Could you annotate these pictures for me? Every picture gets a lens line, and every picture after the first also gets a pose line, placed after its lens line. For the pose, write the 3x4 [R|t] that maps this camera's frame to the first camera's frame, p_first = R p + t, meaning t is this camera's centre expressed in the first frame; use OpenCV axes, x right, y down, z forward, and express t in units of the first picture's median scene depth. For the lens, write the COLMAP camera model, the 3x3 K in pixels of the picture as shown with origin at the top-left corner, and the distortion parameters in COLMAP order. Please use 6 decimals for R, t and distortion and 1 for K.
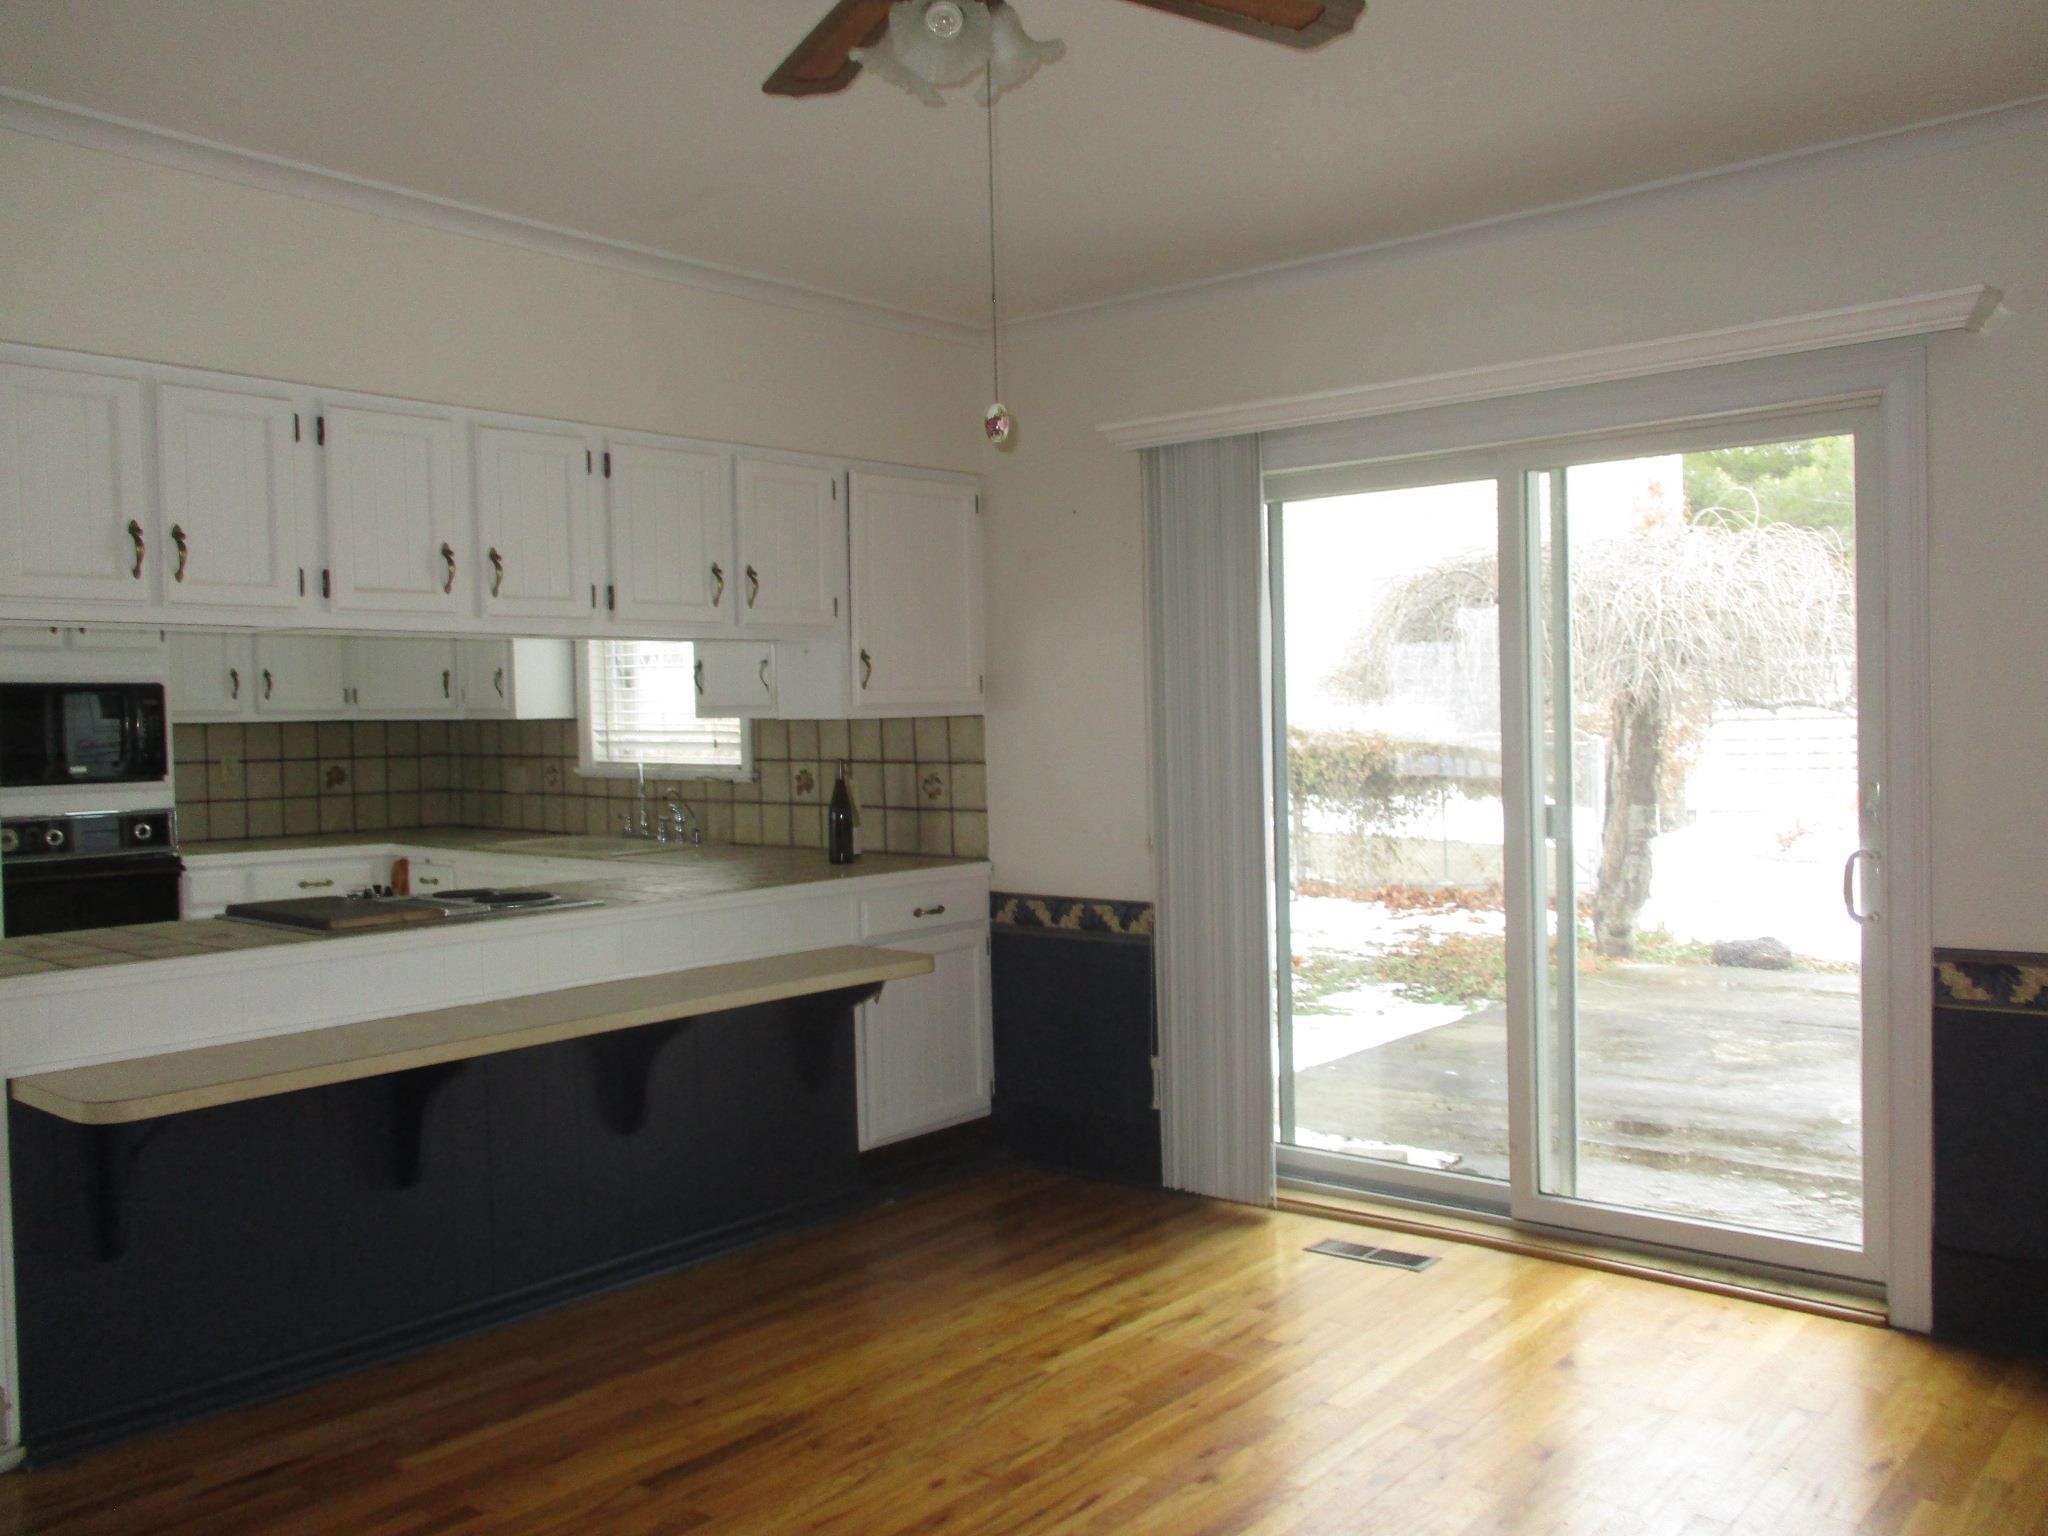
lens RADIAL K [[1739.8, 0, 1026.8], [0, 1739.8, 767.6], [0, 0, 1]] dist [-0.005236, 0.008872]
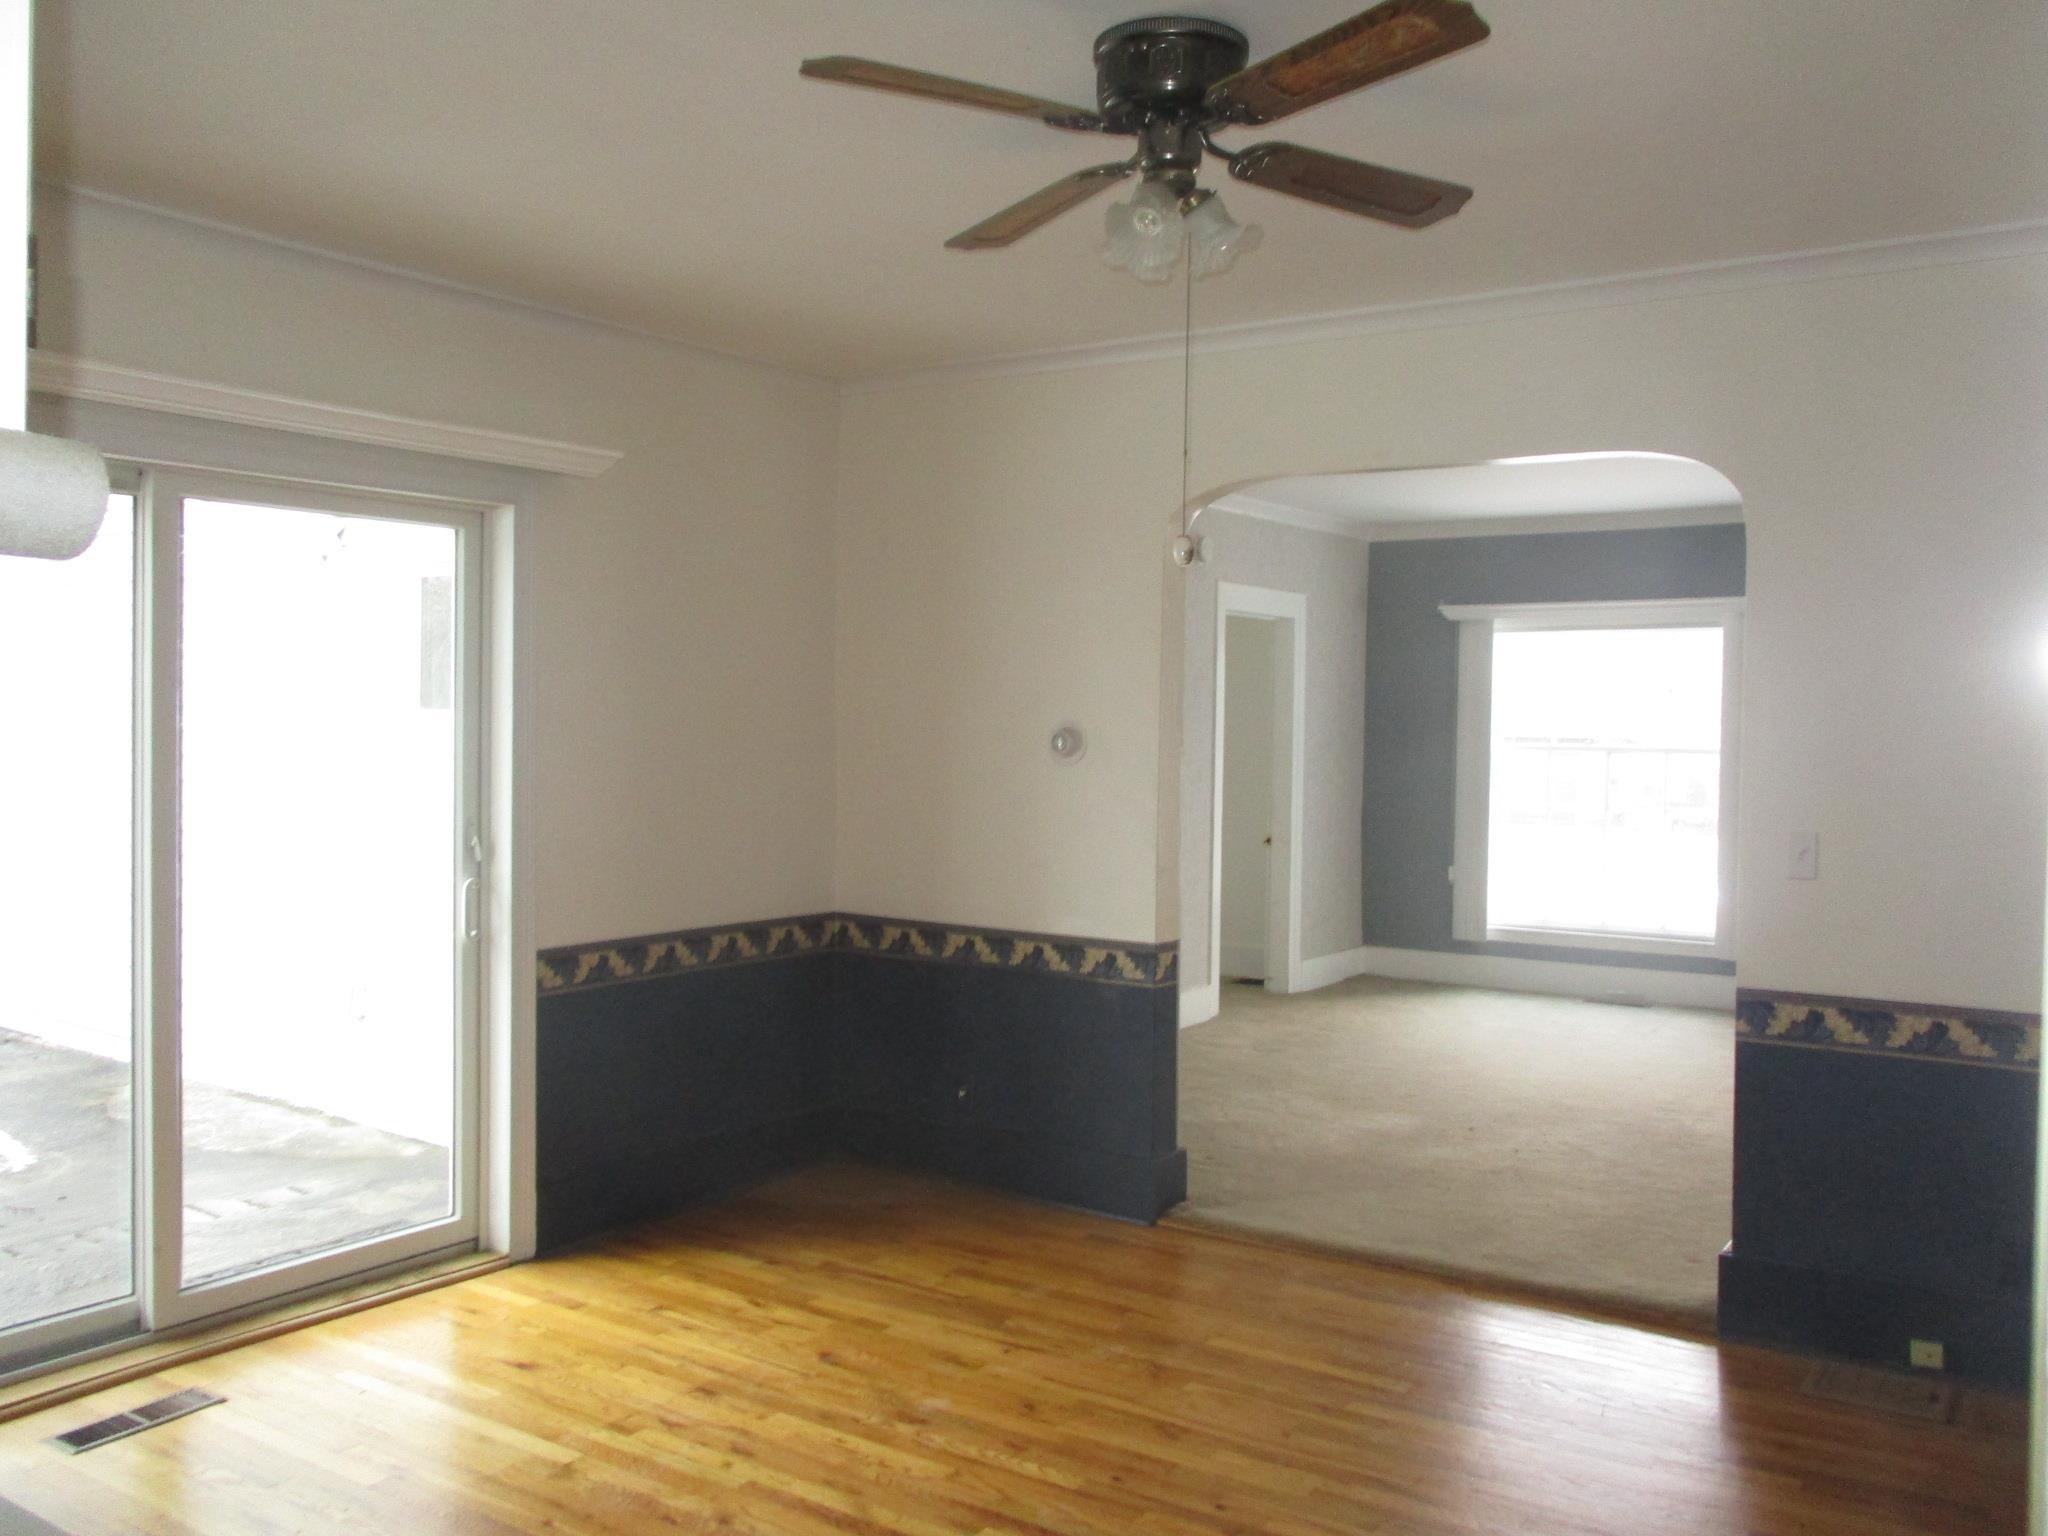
lens RADIAL K [[1739.8, 0, 1030.6], [0, 1739.8, 769.9], [0, 0, 1]] dist [-0.005236, 0.008872]
pose [[-0.083132, -0.016786, 0.996397, -0.715714], [0.018925, 0.999651, 0.018419, -0.043065], [-0.996359, 0.020388, -0.082785, 0.682006]]
